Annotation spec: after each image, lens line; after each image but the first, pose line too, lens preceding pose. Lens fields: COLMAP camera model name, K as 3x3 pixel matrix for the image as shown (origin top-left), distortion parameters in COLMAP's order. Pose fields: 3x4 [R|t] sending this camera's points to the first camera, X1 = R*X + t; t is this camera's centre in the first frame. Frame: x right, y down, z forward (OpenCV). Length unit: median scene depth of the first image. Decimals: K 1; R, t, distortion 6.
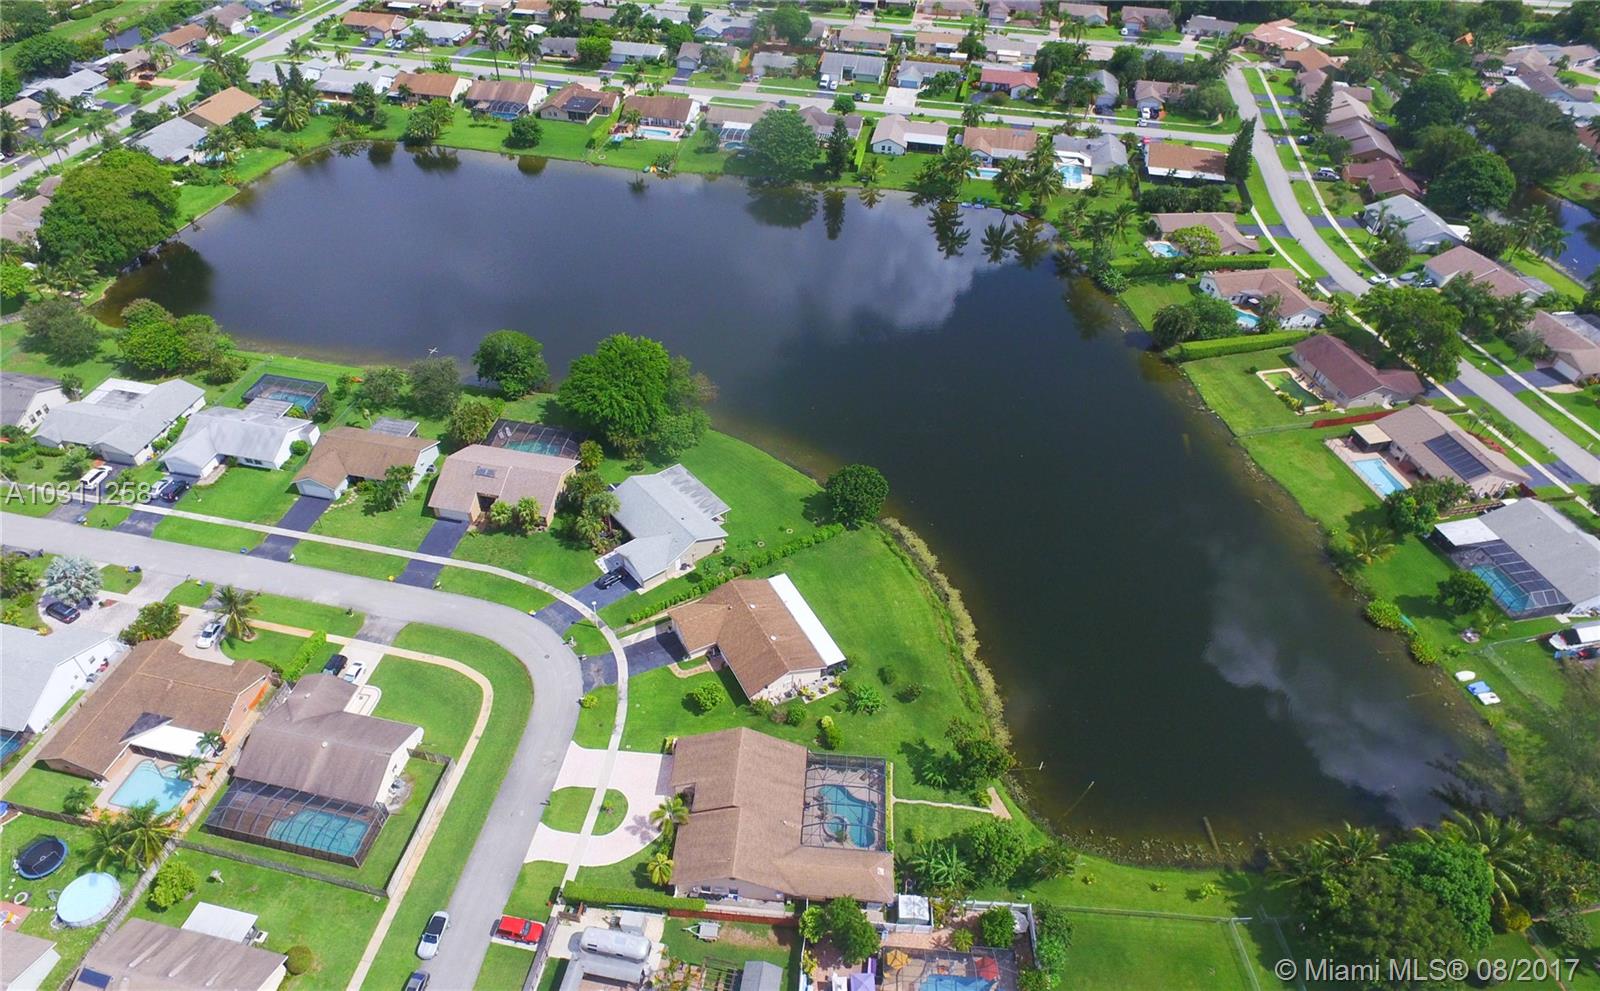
lens RADIAL K [[994.1, 0, 768.3], [0, 994.1, 495.3], [0, 0, 1]] dist [0.001562, 0.000098]
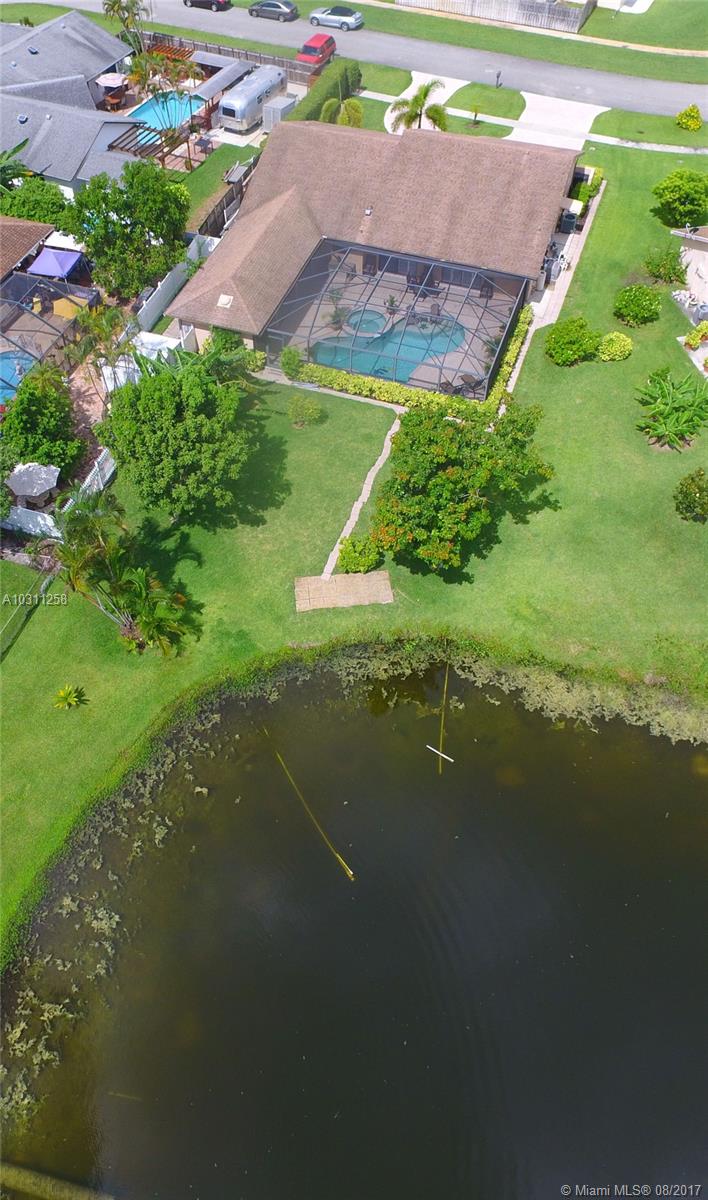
lens RADIAL K [[935.7, 0, 309.5], [0, 935.7, 601.9], [0, 0, 1]] dist [0.003239, -0.003663]
pose [[-0.267715, 0.744685, -0.611370, 0.404781], [-0.632862, 0.342547, 0.694369, 0.061835], [0.726509, 0.572805, 0.379578, 0.759615]]
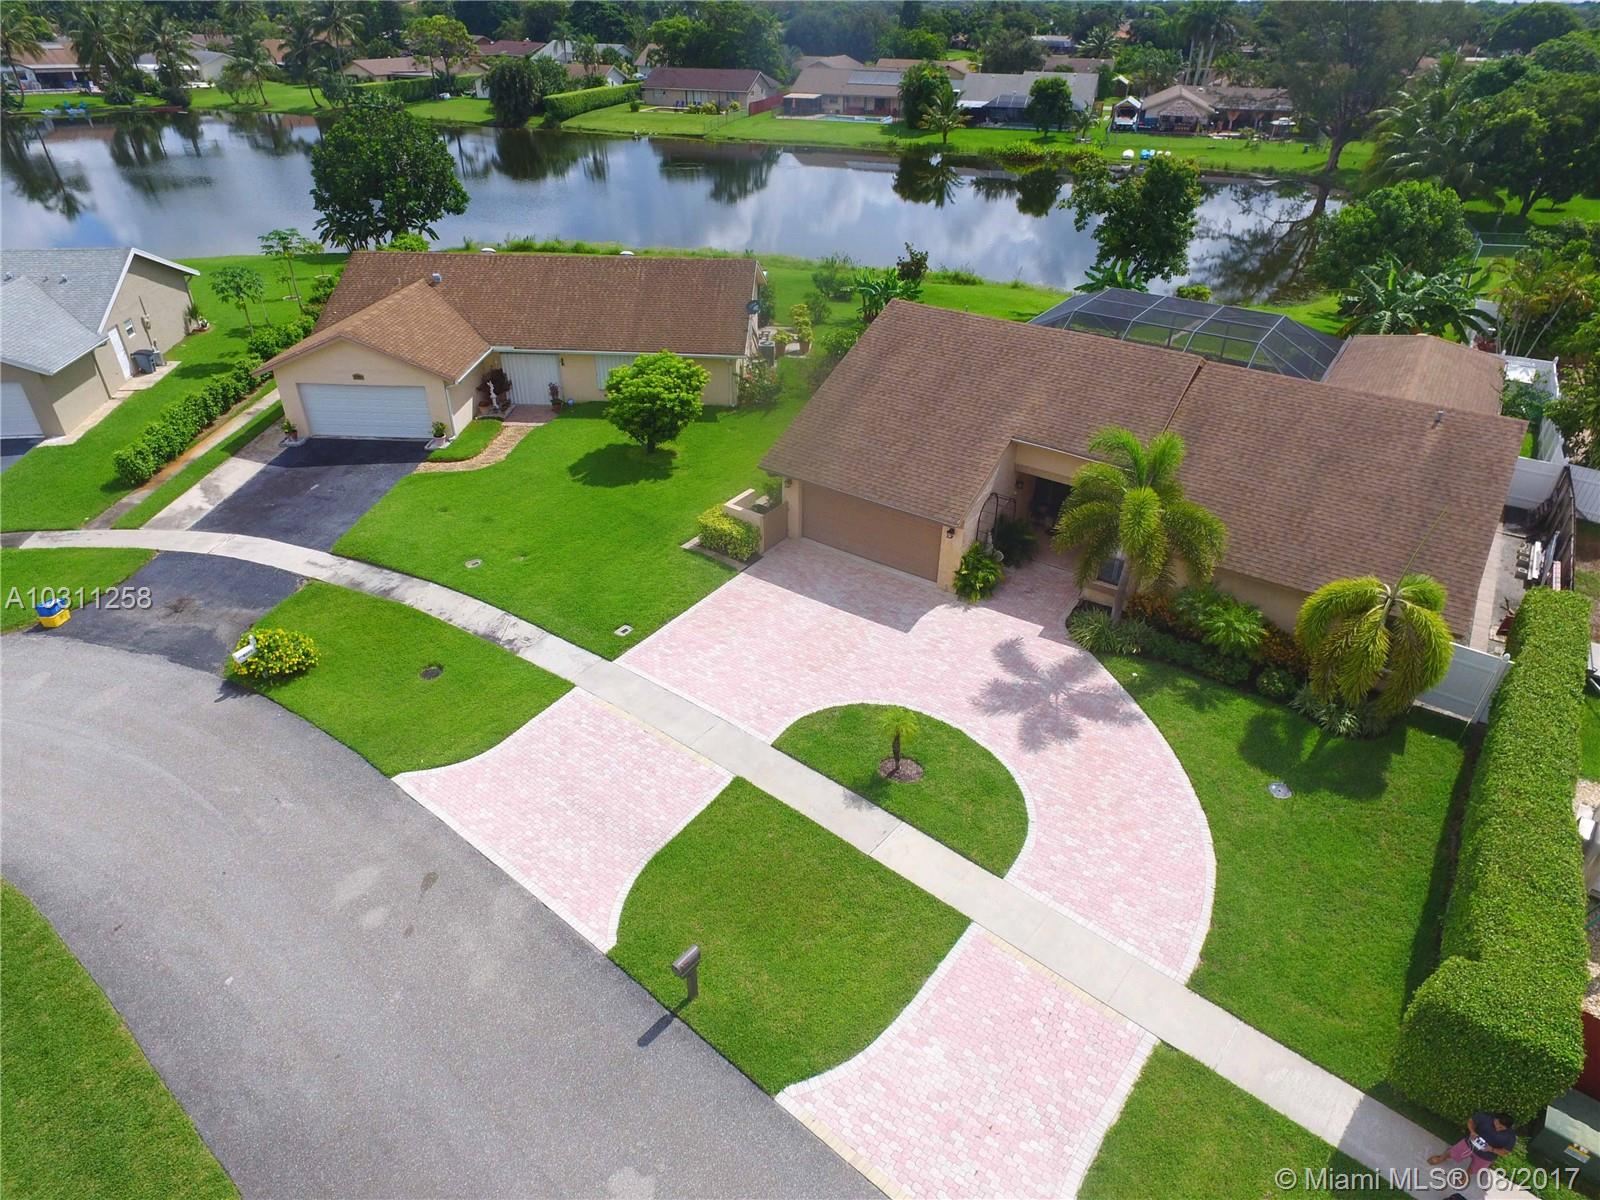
lens RADIAL K [[962.5, 0, 799.5], [0, 962.5, 604.5], [0, 0, 1]] dist [-0.013326, 0.015991]
pose [[0.493956, -0.474789, 0.728411, -0.252755], [0.573353, 0.807664, 0.137641, 0.222386], [-0.653662, 0.349648, 0.671172, 0.765160]]
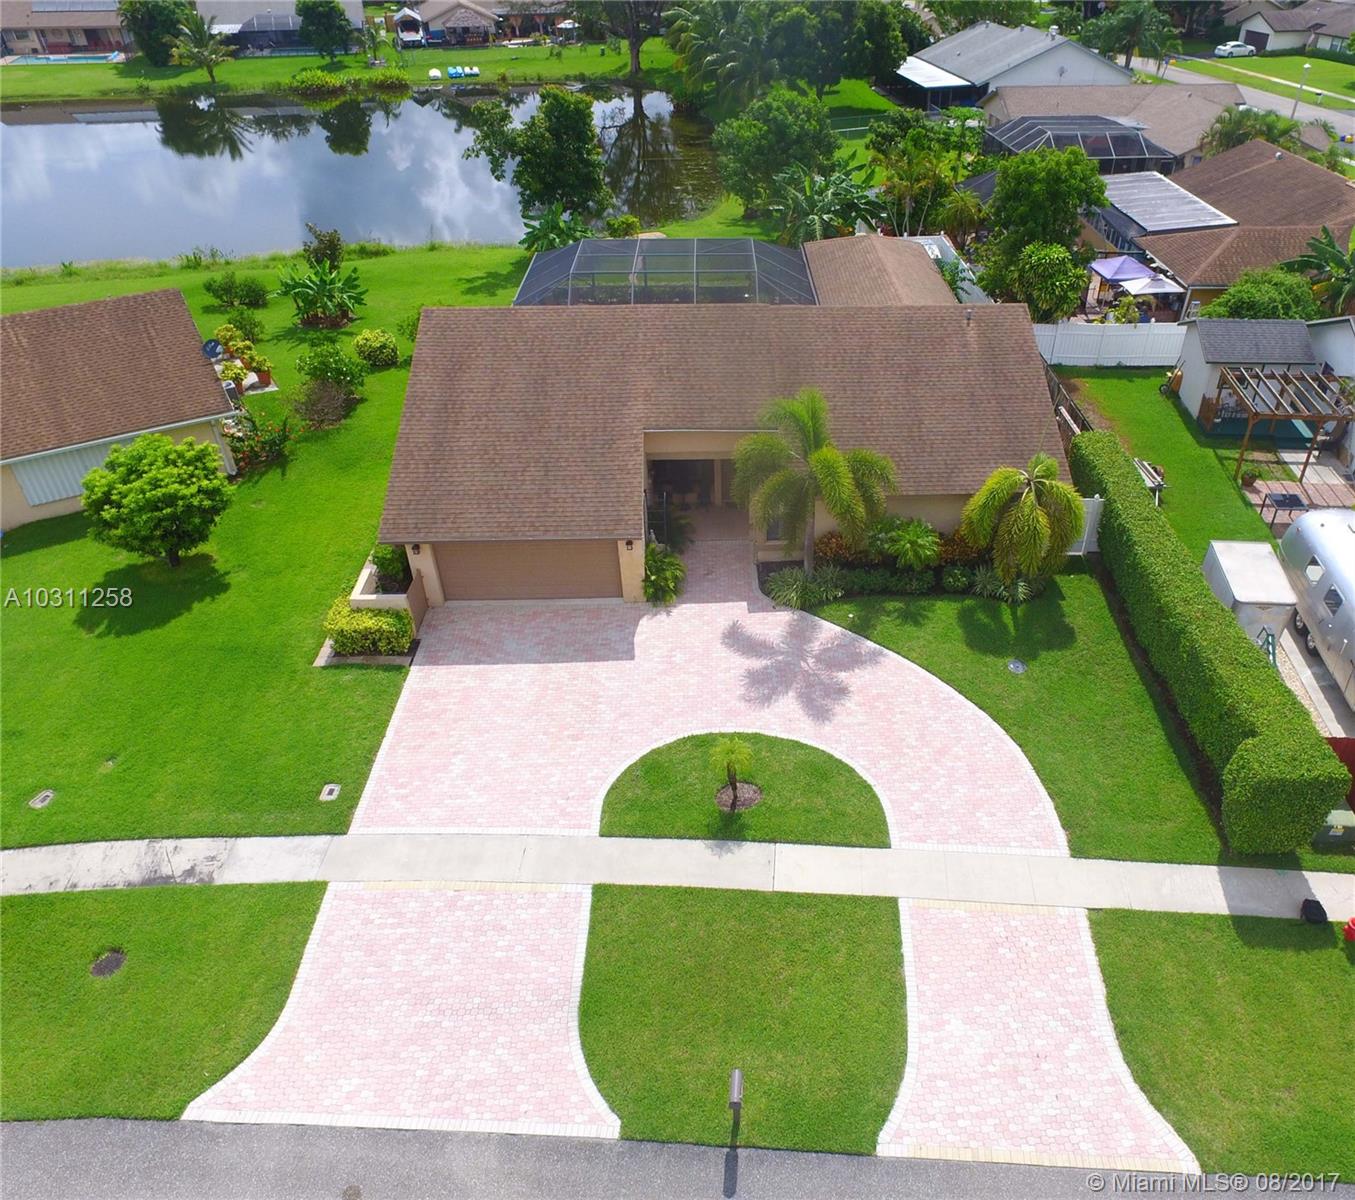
lens RADIAL K [[1007.0, 0, 774.4], [0, 1007.0, 617.7], [0, 0, 1]] dist [-0.010142, 0.013256]
pose [[-0.133345, -0.597494, 0.790709, -0.253702], [0.650338, 0.549284, 0.524736, 0.177851], [-0.747850, 0.584198, 0.315329, 0.798535]]
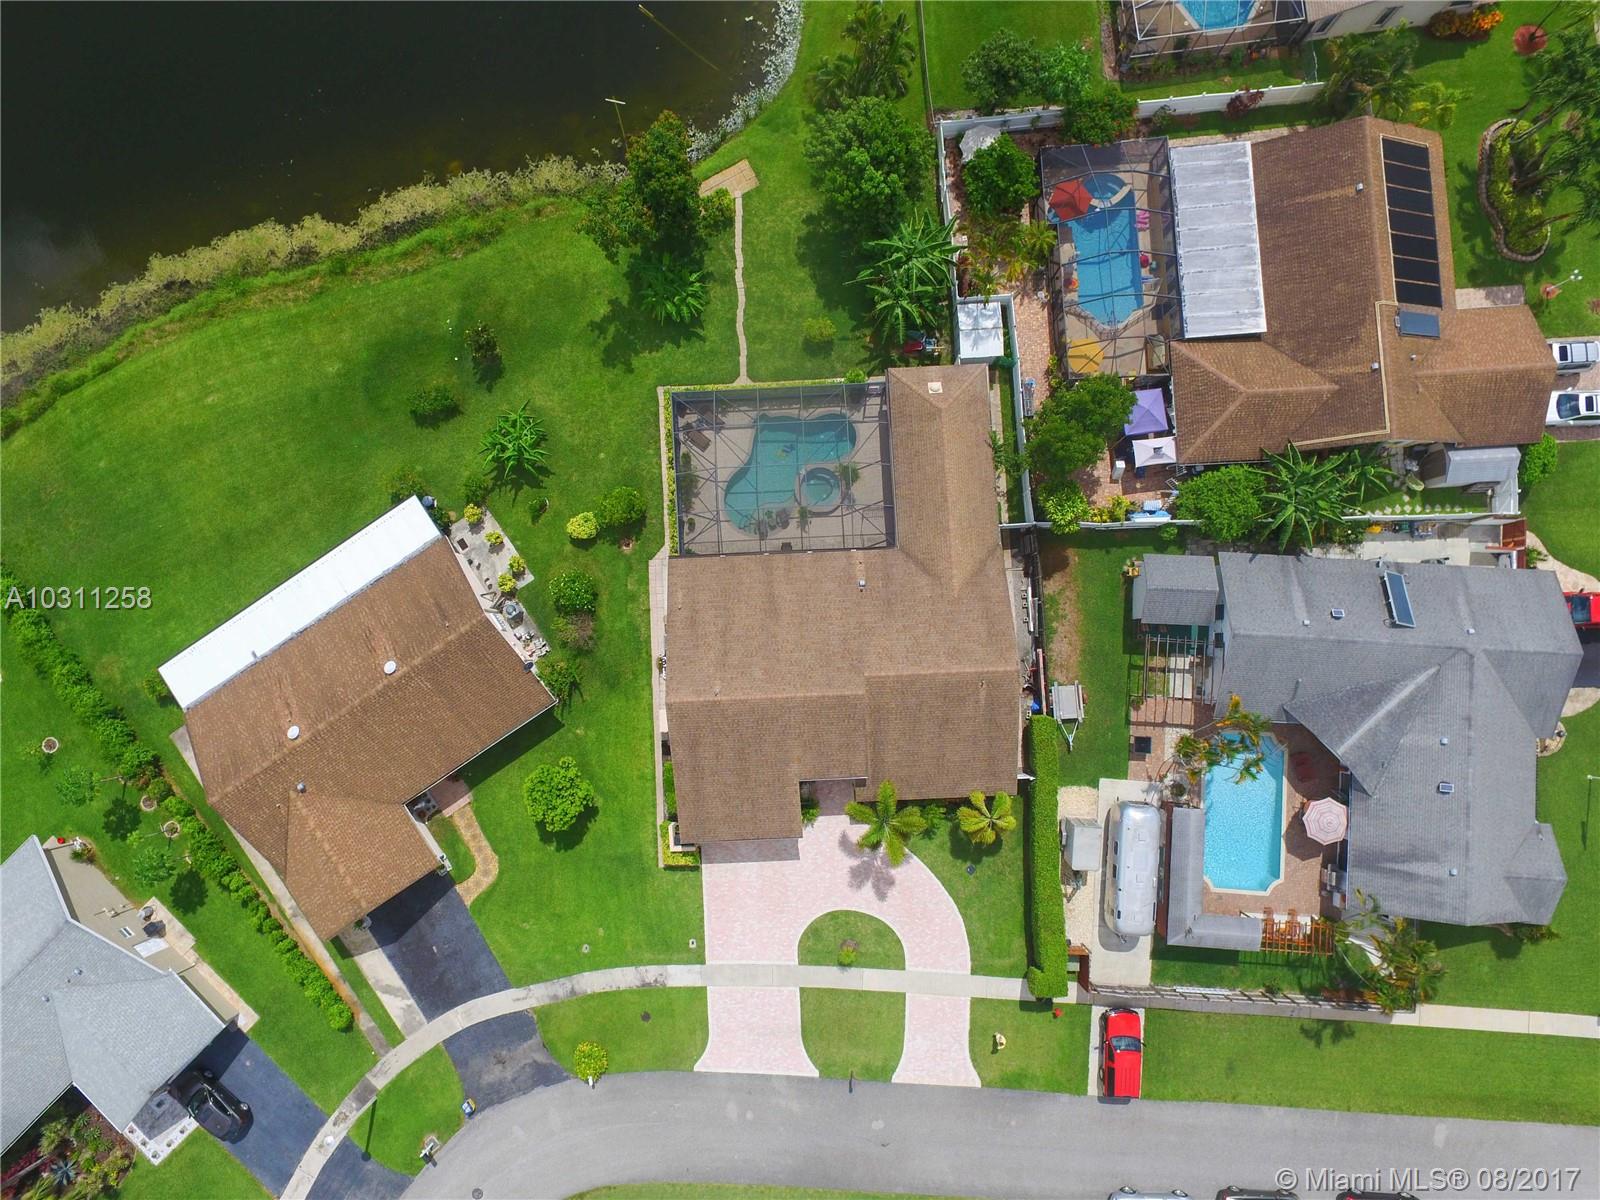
lens RADIAL K [[937.4, 0, 800.0], [0, 937.4, 600.0], [0, 0, 1]] dist [-0.011265, 0.011268]
pose [[-0.132078, -0.990447, 0.039634, -0.004909], [0.664659, -0.058828, 0.744827, -0.028286], [-0.735380, 0.124718, 0.666079, 0.600985]]
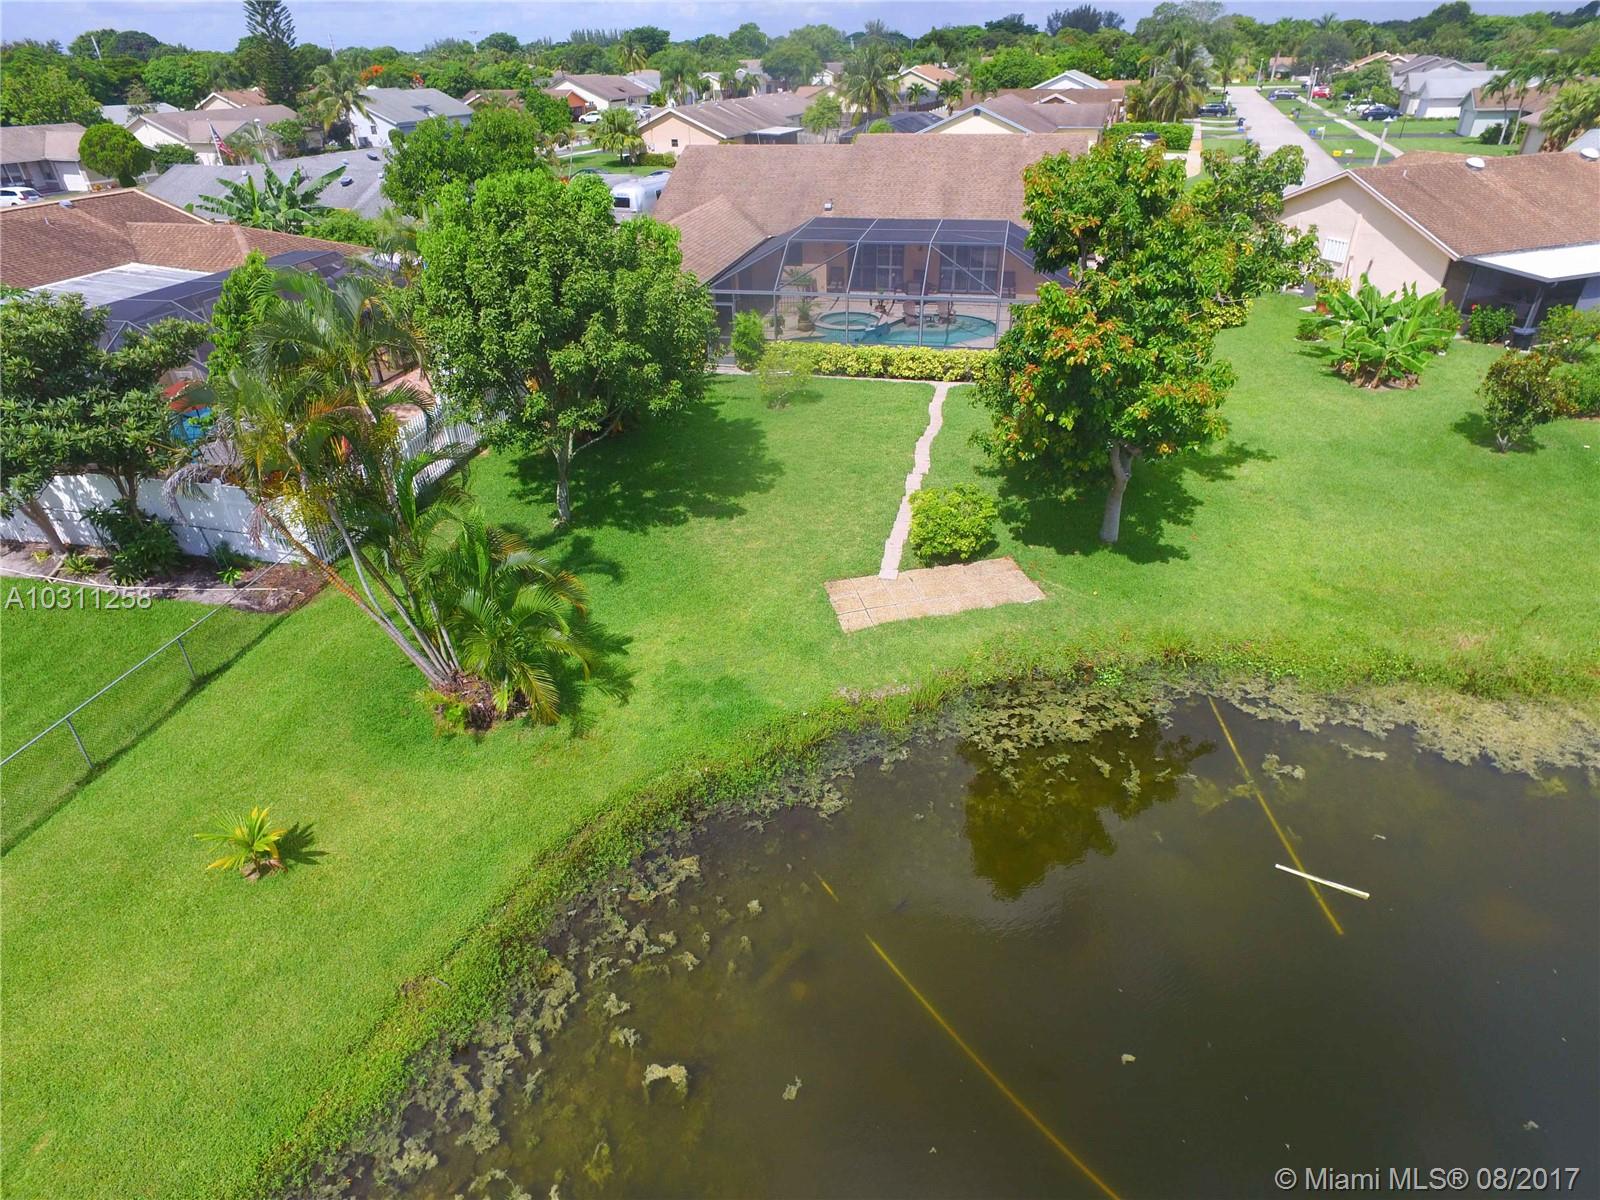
lens RADIAL K [[937.4, 0, 800.0], [0, 937.4, 600.0], [0, 0, 1]] dist [-0.011265, 0.011268]
pose [[-0.132394, 0.493316, -0.859716, 0.334656], [-0.644391, 0.616208, 0.452822, 0.222944], [0.753148, 0.613945, 0.236306, 0.837193]]
